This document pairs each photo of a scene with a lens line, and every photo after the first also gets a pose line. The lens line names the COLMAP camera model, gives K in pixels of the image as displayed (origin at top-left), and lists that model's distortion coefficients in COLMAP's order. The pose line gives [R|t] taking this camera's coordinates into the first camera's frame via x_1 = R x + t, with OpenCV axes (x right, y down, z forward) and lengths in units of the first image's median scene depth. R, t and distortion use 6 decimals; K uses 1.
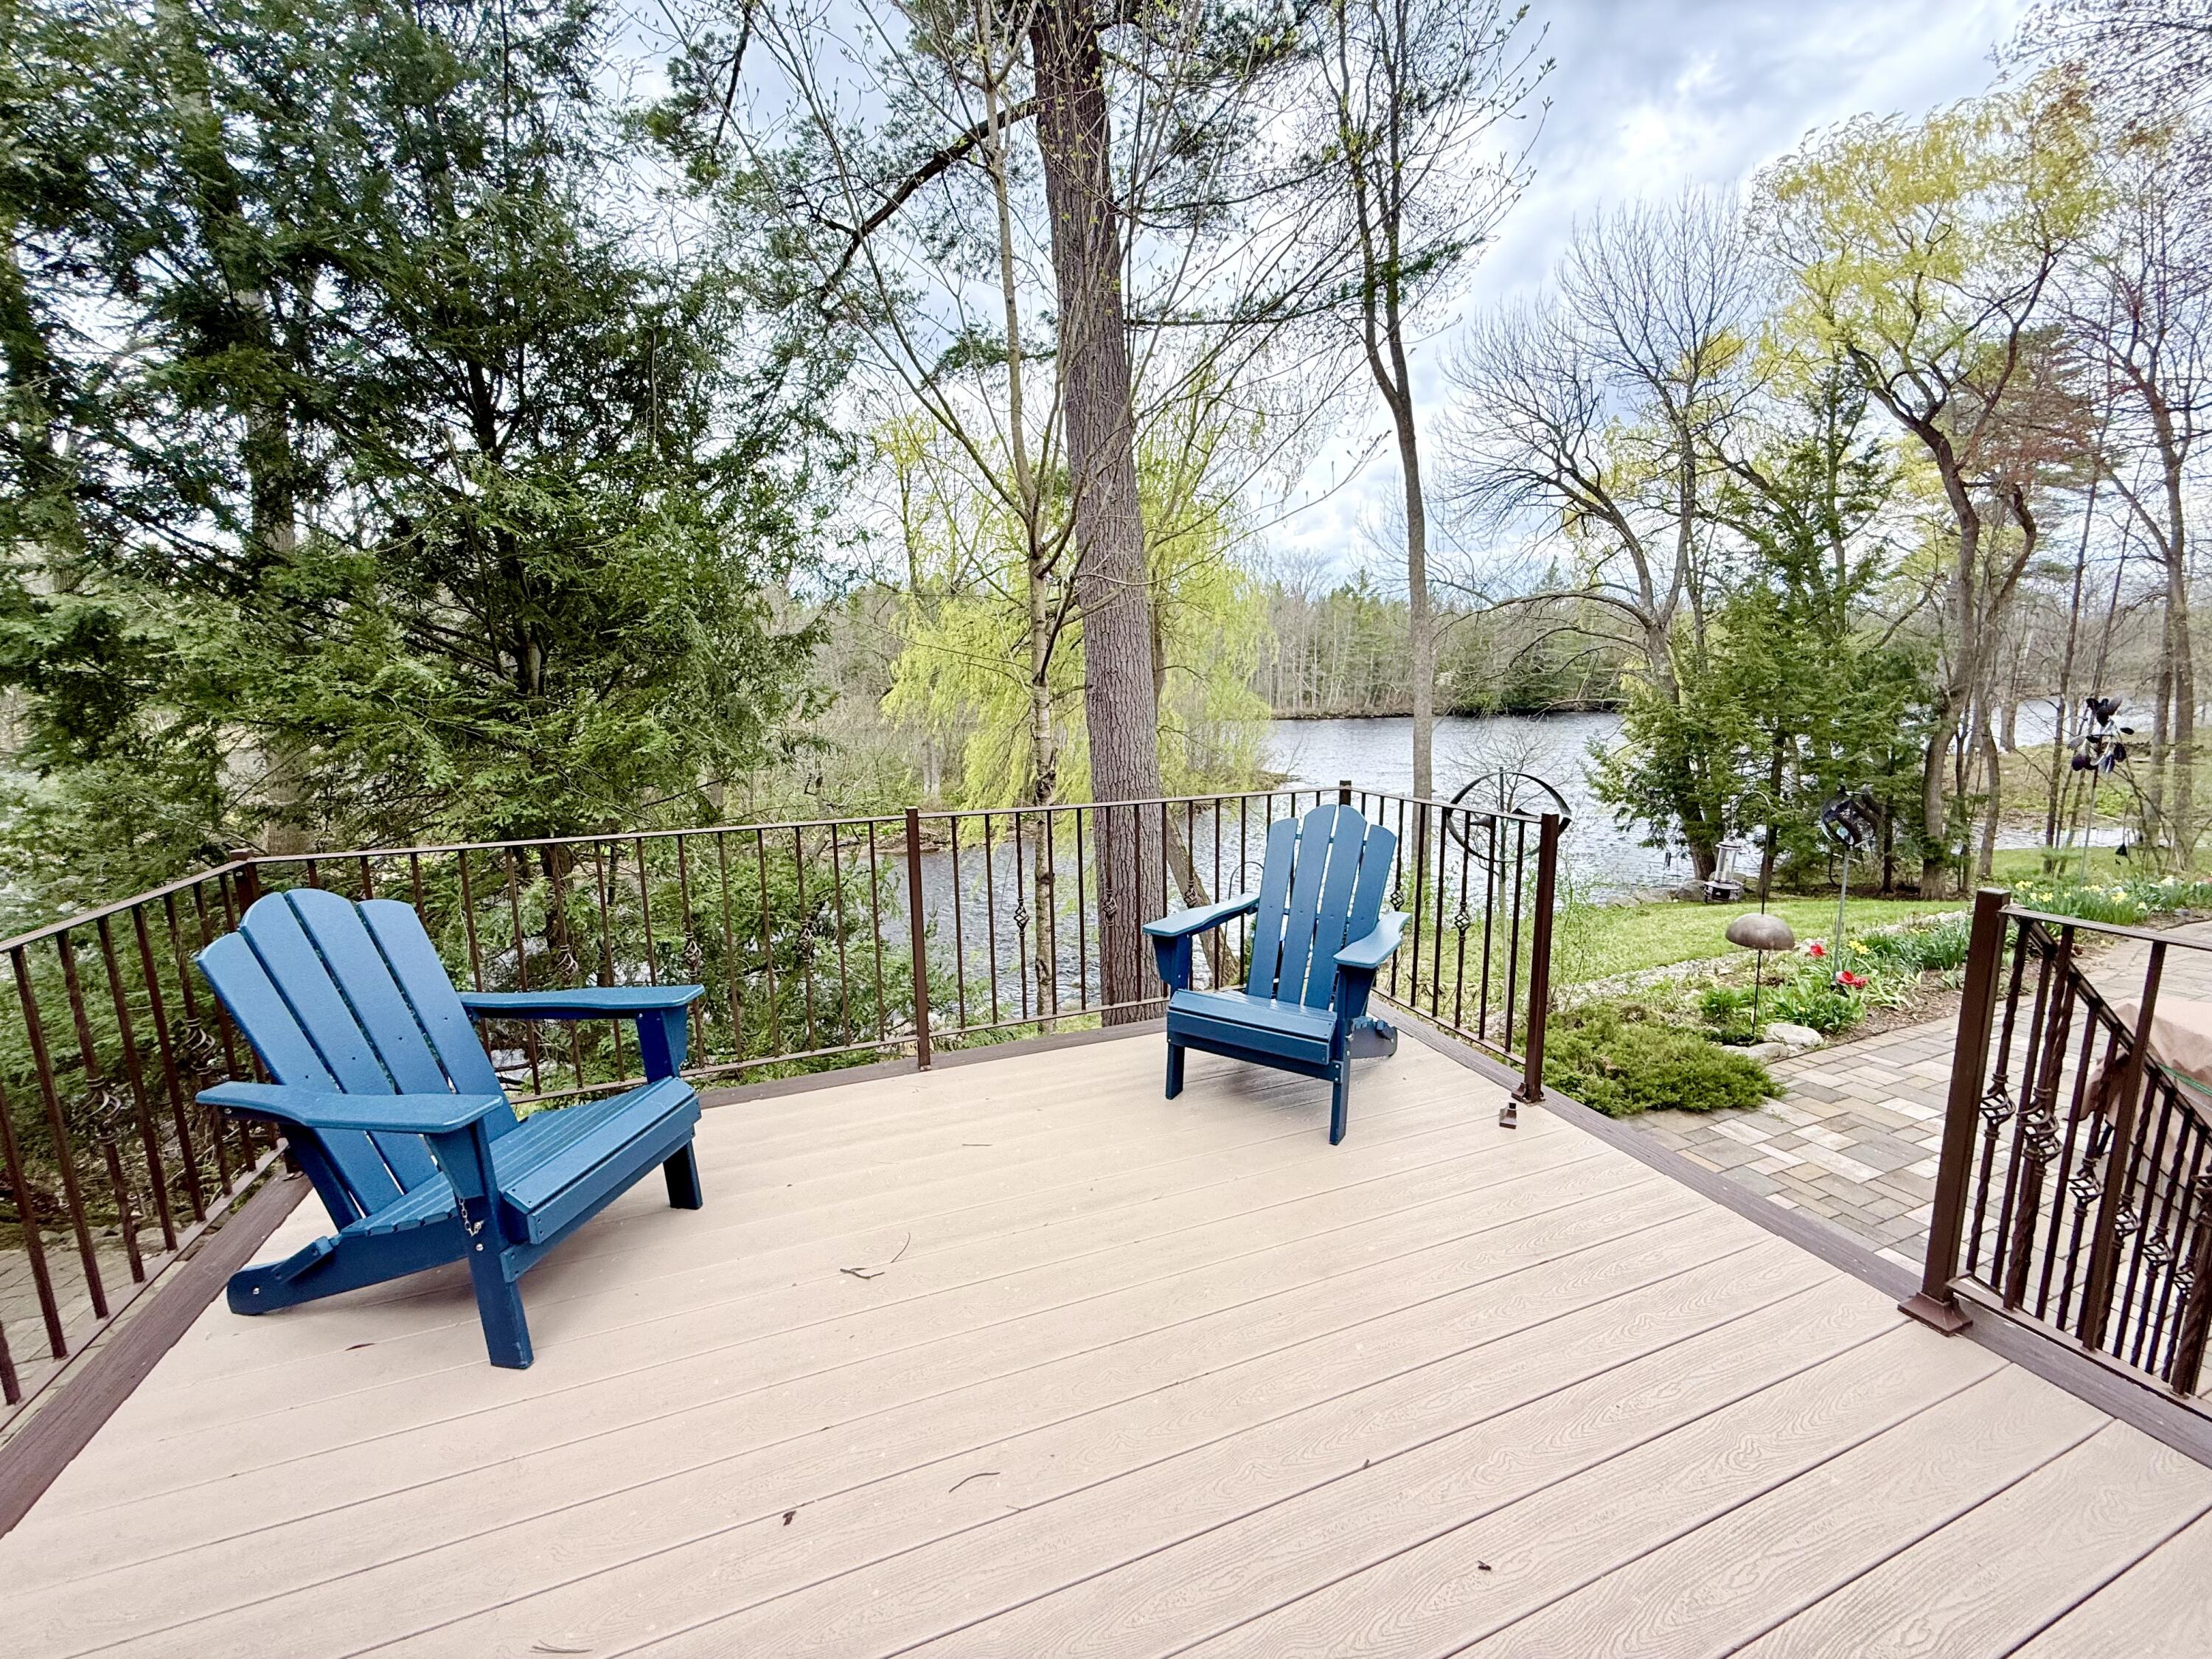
lens RADIAL K [[877.1, 0, 1125.4], [0, 877.1, 824.8], [0, 0, 1]] dist [0.019744, 0.000166]
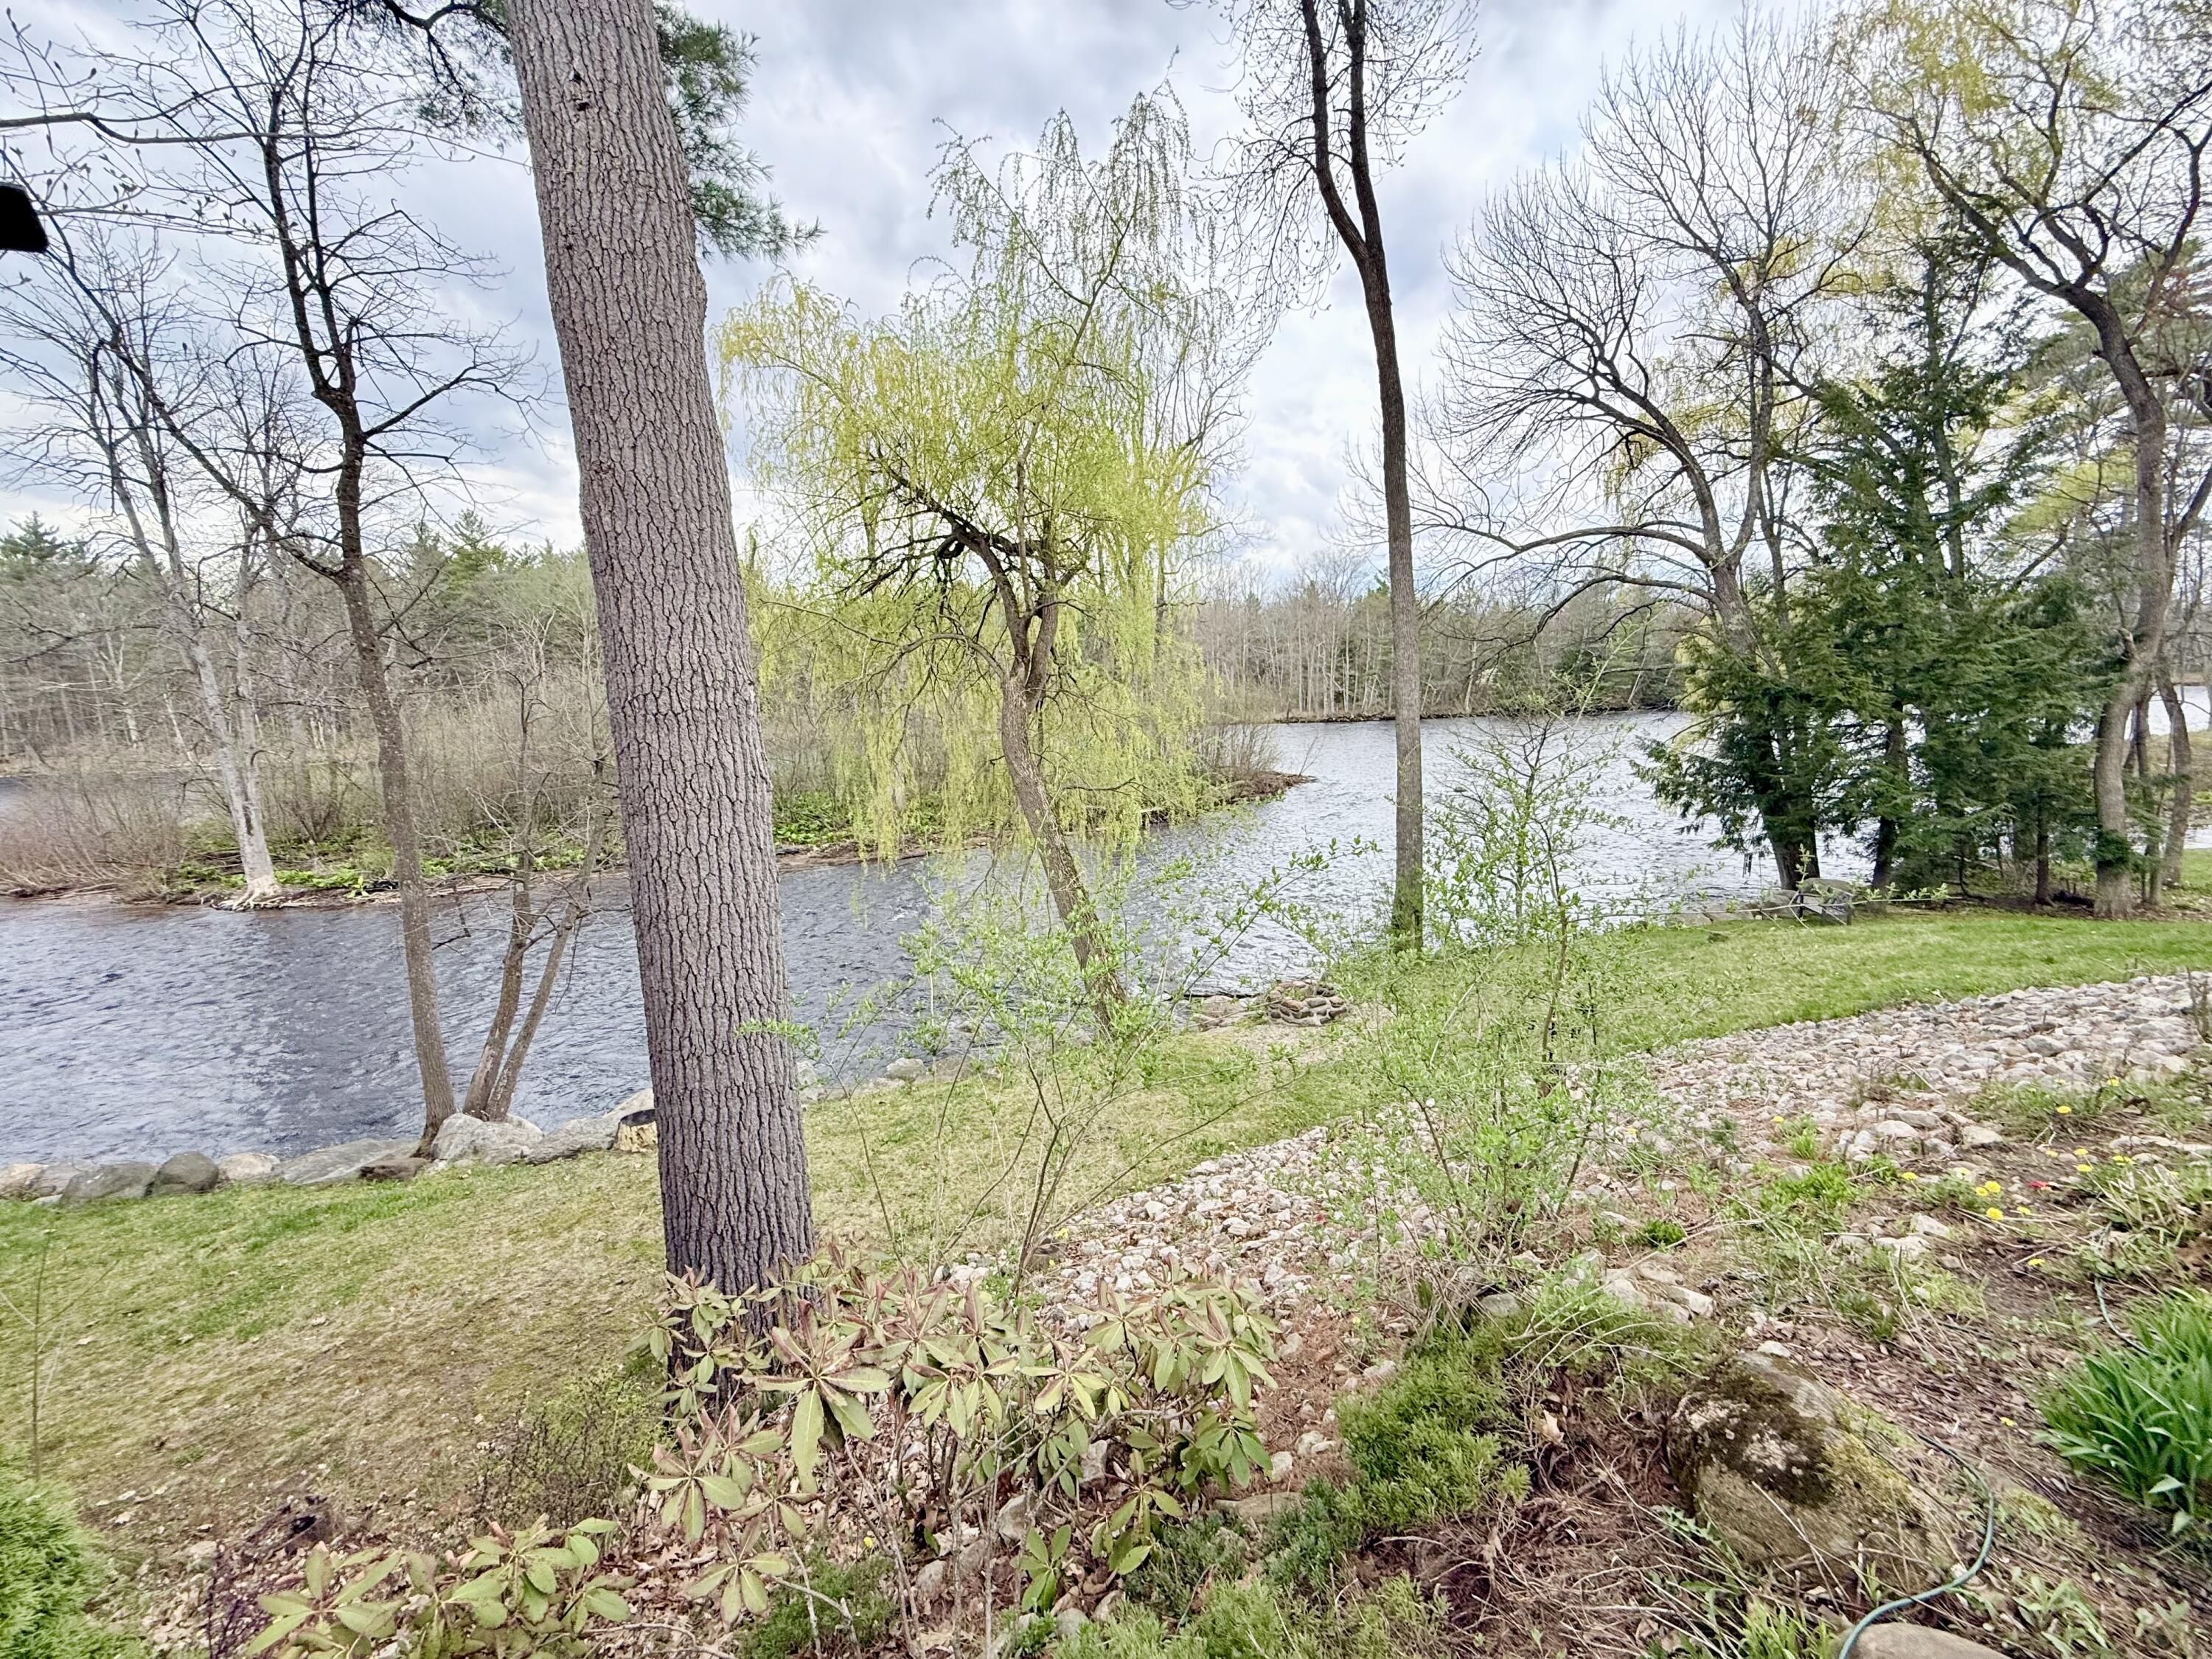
lens RADIAL K [[899.4, 0, 1106.0], [0, 899.4, 829.5], [0, 0, 1]] dist [-0.001229, -0.000417]
pose [[0.998226, -0.011898, -0.058338, 0.093659], [0.011407, 0.999897, -0.008739, 0.008156], [0.058436, 0.008058, 0.998259, 0.170389]]
